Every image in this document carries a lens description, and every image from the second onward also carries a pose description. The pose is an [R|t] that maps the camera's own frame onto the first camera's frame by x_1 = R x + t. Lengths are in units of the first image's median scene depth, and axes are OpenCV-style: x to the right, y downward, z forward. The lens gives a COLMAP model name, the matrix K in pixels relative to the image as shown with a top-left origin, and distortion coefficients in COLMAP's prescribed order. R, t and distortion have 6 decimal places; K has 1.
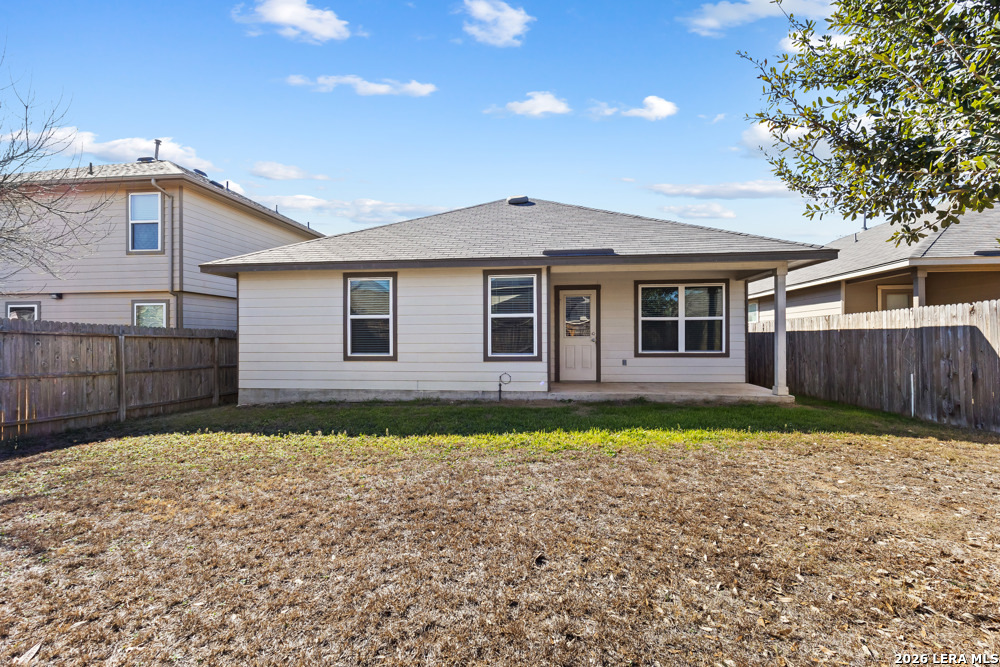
lens RADIAL K [[464.8, 0, 496.2], [0, 464.8, 335.4], [0, 0, 1]] dist [-0.004699, 0.003029]
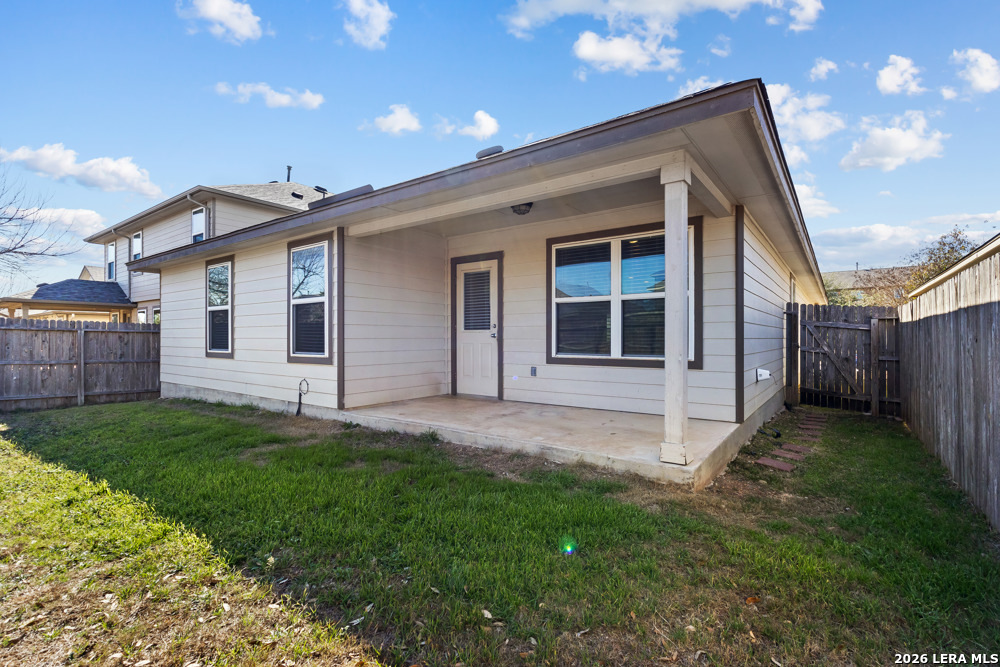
lens RADIAL K [[464.8, 0, 498.6], [0, 464.8, 333.6], [0, 0, 1]] dist [-0.004699, 0.003029]
pose [[0.868034, -0.001163, -0.496503, 0.632776], [-0.001670, 0.999985, -0.005260, 0.012123], [0.496502, 0.005395, 0.868019, 0.501220]]
